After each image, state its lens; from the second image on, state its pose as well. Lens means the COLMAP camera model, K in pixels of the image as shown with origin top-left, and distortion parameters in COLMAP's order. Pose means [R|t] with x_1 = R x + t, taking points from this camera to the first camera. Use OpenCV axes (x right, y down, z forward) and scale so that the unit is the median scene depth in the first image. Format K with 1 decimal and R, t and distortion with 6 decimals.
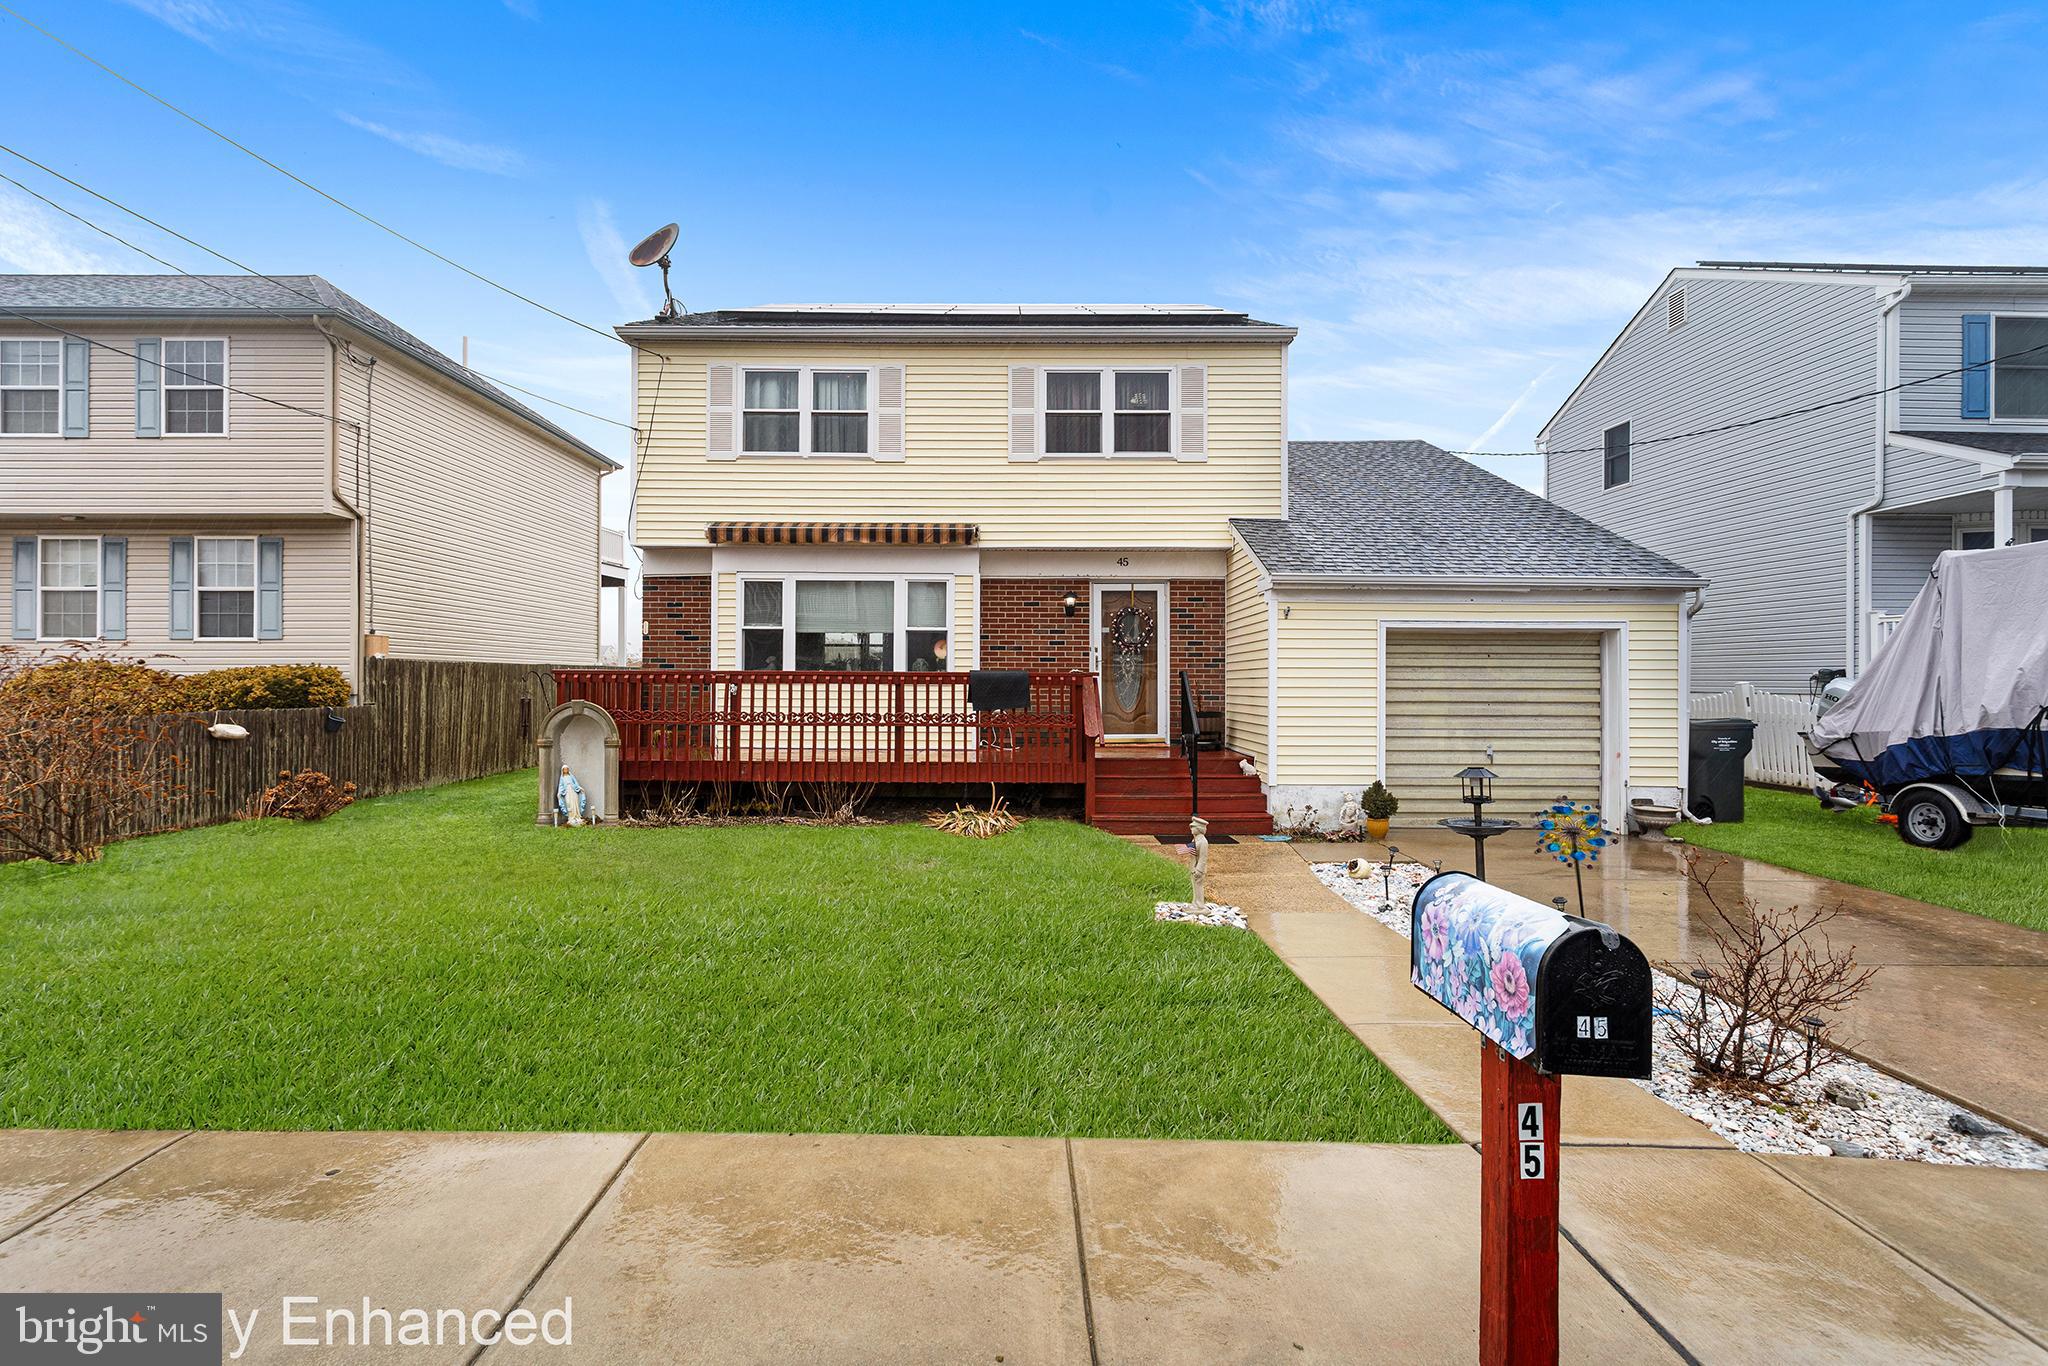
lens RADIAL K [[967.8, 0, 1017.1], [0, 967.8, 660.5], [0, 0, 1]] dist [0.003231, -0.000221]
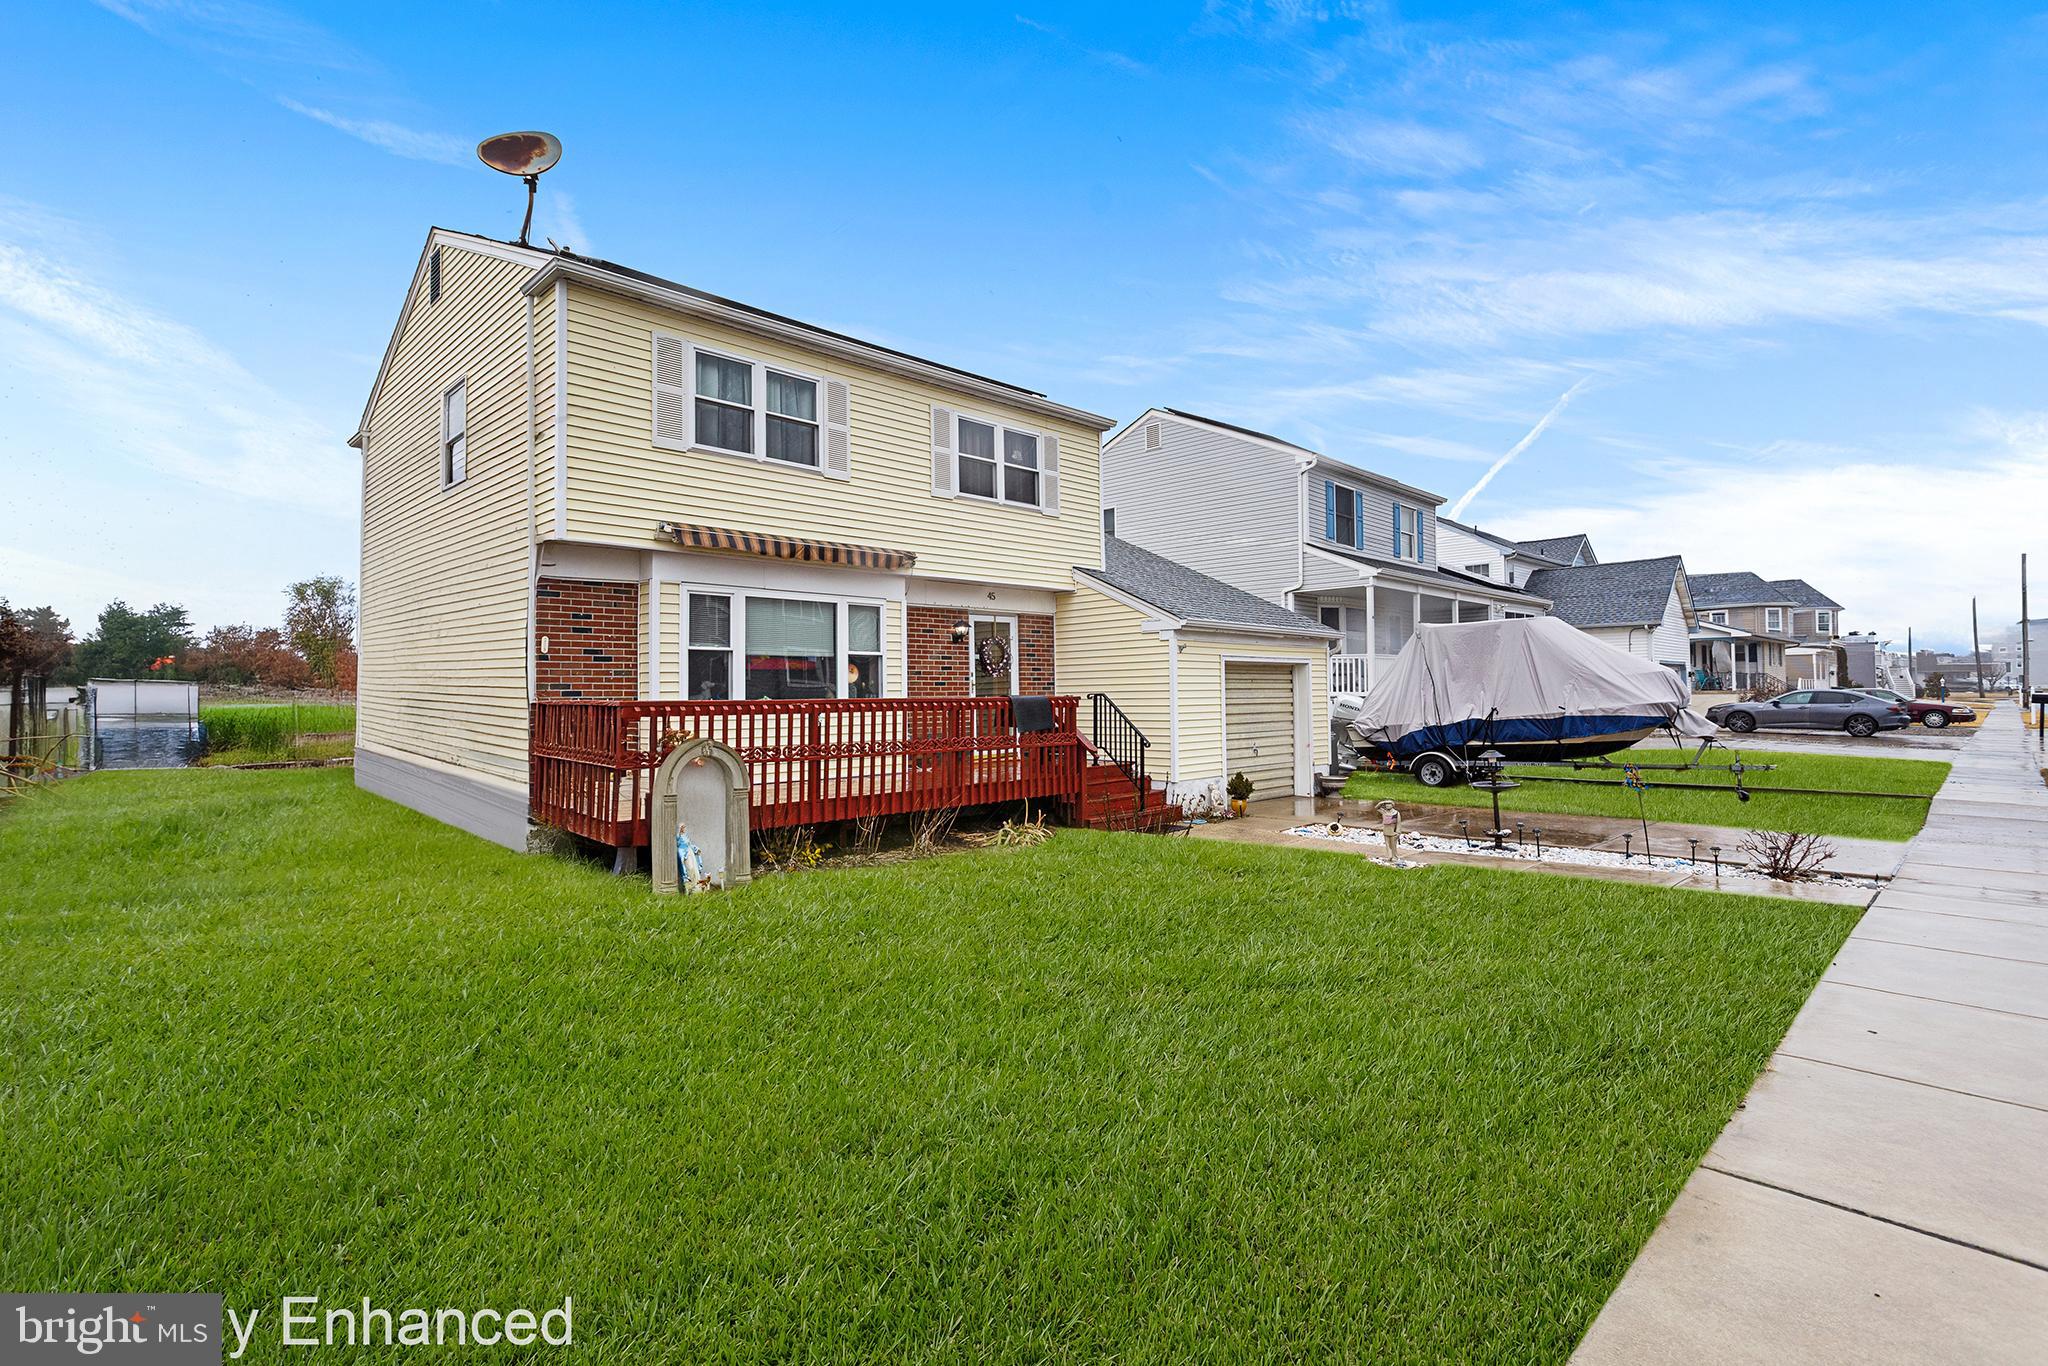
lens RADIAL K [[967.8, 0, 1017.1], [0, 967.8, 660.5], [0, 0, 1]] dist [0.003231, -0.000221]
pose [[0.713862, 0.013626, 0.700154, -0.673337], [0.000672, 0.999797, -0.020143, -0.006041], [-0.700286, 0.014849, 0.713708, 0.190045]]
